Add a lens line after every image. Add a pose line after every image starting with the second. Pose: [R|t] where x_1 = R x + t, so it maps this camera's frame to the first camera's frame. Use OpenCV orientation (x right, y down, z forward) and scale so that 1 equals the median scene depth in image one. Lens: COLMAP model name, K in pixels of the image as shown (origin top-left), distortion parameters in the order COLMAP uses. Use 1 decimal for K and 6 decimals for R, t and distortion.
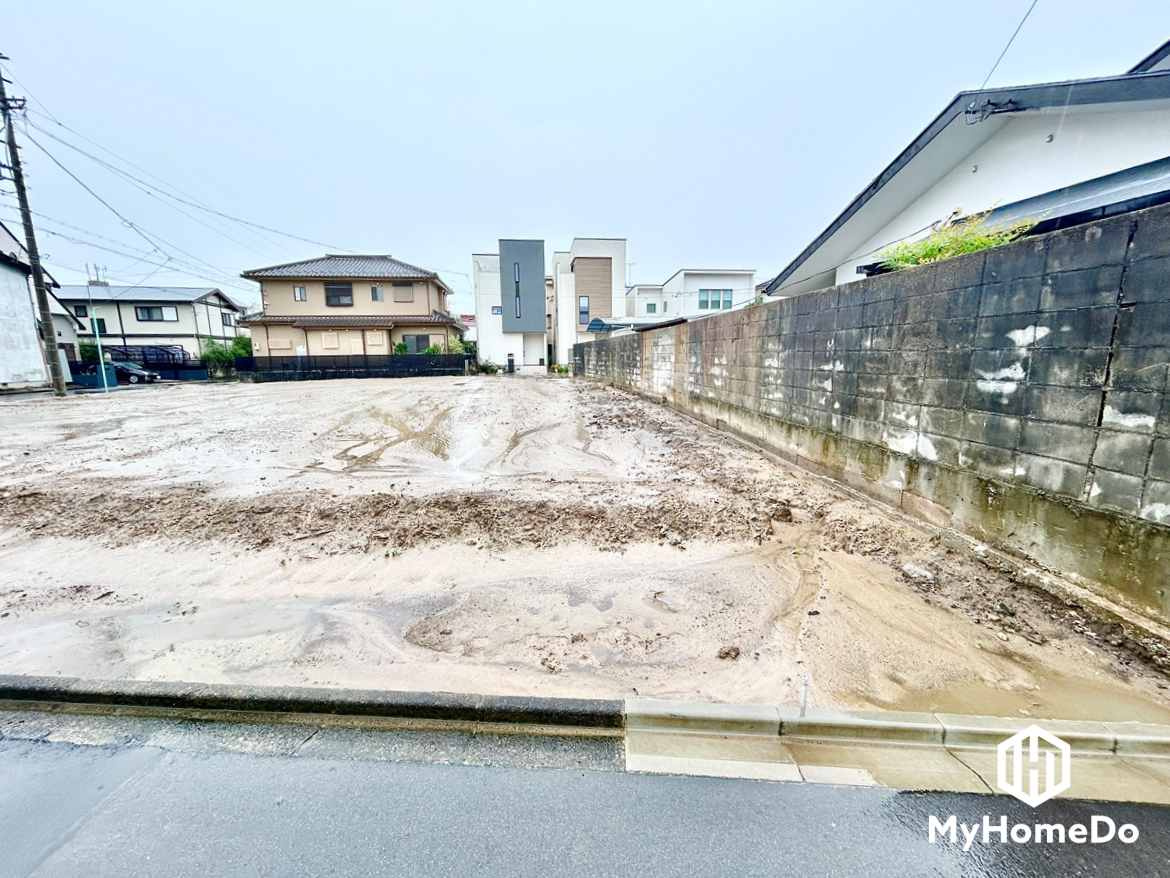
lens RADIAL K [[484.3, 0, 585.6], [0, 484.3, 441.4], [0, 0, 1]] dist [0.000623, 0.000245]
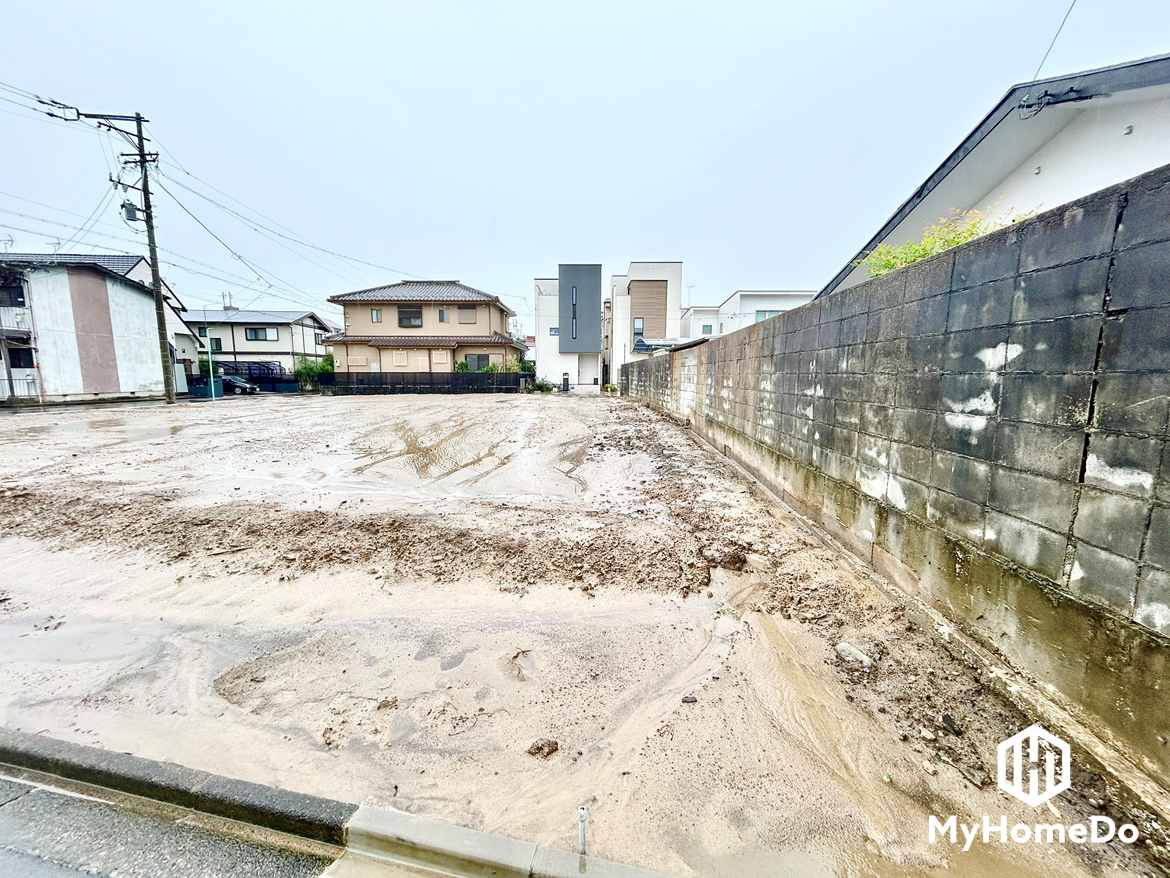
lens RADIAL K [[470.5, 0, 585.7], [0, 470.5, 441.7], [0, 0, 1]] dist [0.000404, 0.000277]
pose [[0.990291, 0.033556, -0.134900, 0.144394], [-0.038334, 0.998721, -0.032977, -0.013419], [0.133621, 0.037828, 0.990310, 0.072686]]
